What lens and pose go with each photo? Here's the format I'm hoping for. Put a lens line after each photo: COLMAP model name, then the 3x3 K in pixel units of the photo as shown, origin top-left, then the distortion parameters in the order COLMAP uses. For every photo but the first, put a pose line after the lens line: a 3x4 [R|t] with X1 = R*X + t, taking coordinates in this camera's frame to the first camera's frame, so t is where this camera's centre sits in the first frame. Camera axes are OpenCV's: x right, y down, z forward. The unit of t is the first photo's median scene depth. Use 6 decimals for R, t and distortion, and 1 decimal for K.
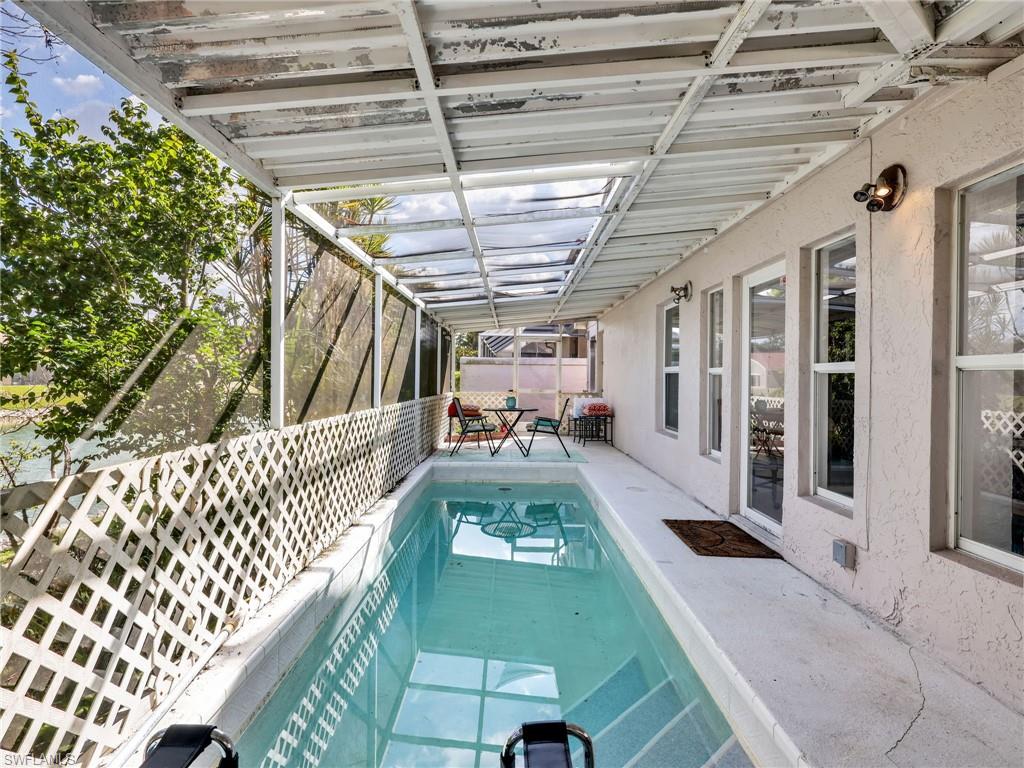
lens RADIAL K [[526.9, 0, 514.0], [0, 526.9, 376.0], [0, 0, 1]] dist [0.000410, 0.000196]
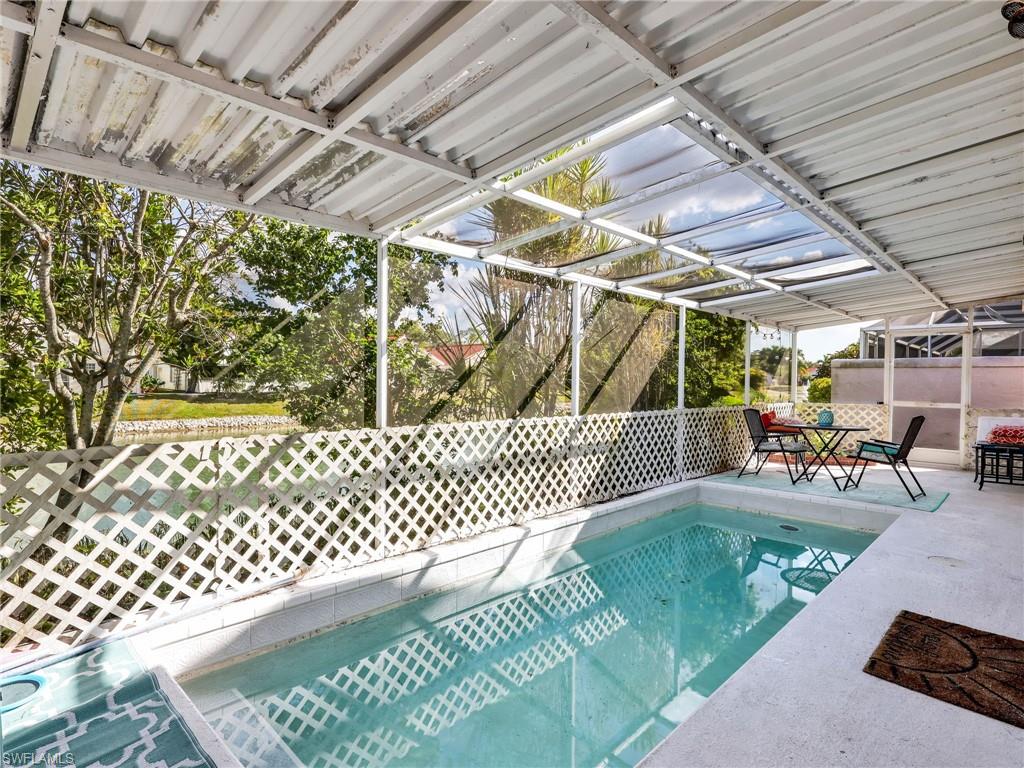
lens RADIAL K [[548.3, 0, 513.2], [0, 548.3, 387.4], [0, 0, 1]] dist [0.000714, -0.000132]
pose [[0.707929, 0.008487, -0.706232, 0.466204], [-0.001030, 0.999939, 0.010983, -0.005740], [0.706282, -0.007048, 0.707895, 0.220878]]
